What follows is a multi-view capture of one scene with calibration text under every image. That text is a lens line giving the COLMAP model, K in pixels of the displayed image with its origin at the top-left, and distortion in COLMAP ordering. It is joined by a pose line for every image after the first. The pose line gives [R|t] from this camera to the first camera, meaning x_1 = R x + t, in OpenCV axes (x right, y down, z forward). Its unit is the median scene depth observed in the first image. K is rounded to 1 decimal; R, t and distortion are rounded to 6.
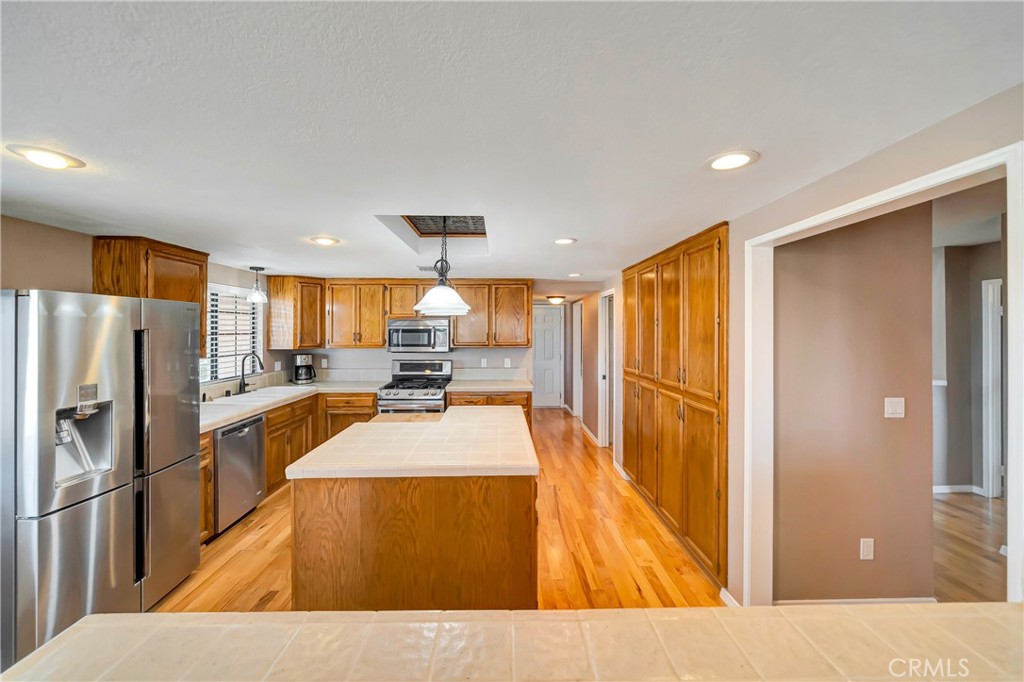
lens RADIAL K [[398.8, 0, 509.6], [0, 398.8, 331.0], [0, 0, 1]] dist [-0.000435, -0.000079]
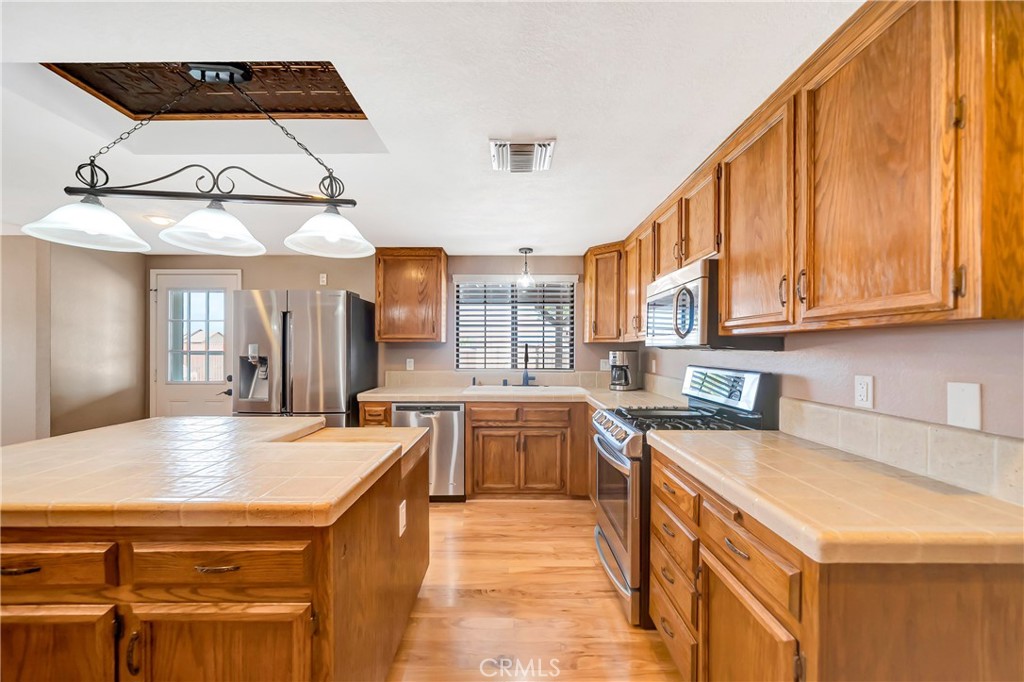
lens RADIAL K [[410.4, 0, 512.0], [0, 410.4, 341.0], [0, 0, 1]] dist [-0.000953, -0.000137]
pose [[-0.014225, -0.019635, -0.999706, 0.302479], [-0.007285, 0.999783, -0.019532, 0.069101], [0.999872, 0.007005, -0.014365, 0.980918]]
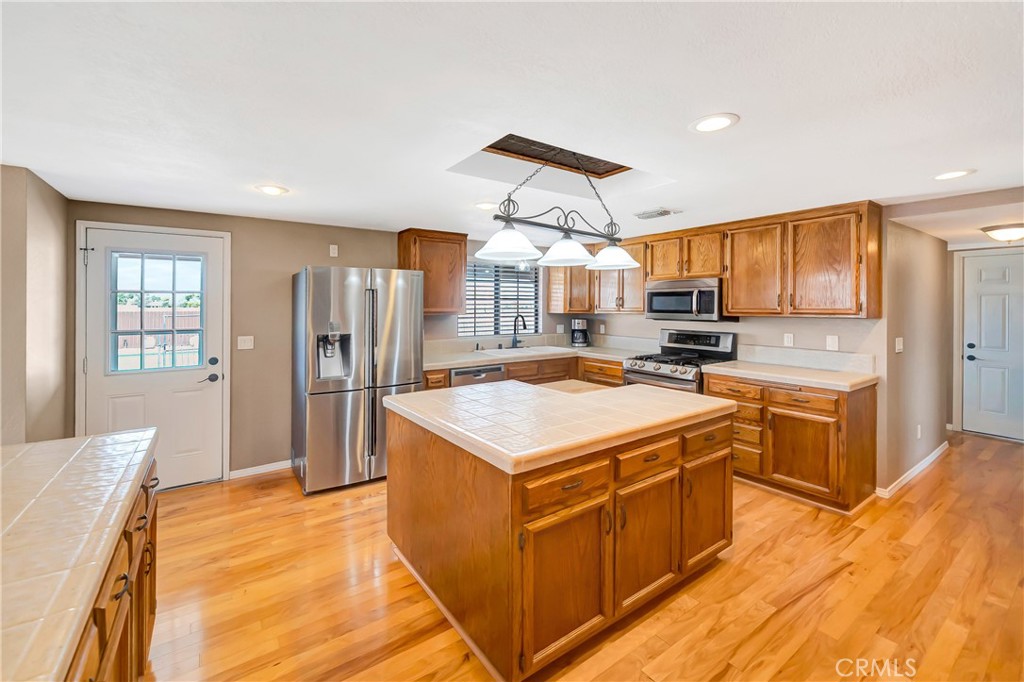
lens RADIAL K [[413.2, 0, 516.0], [0, 413.2, 305.8], [0, 0, 1]] dist [-0.001223, -0.000109]
pose [[0.558115, -0.002203, -0.829761, 0.358000], [-0.000901, 0.999994, -0.003261, 0.033736], [0.829763, 0.002568, 0.558110, 0.313077]]
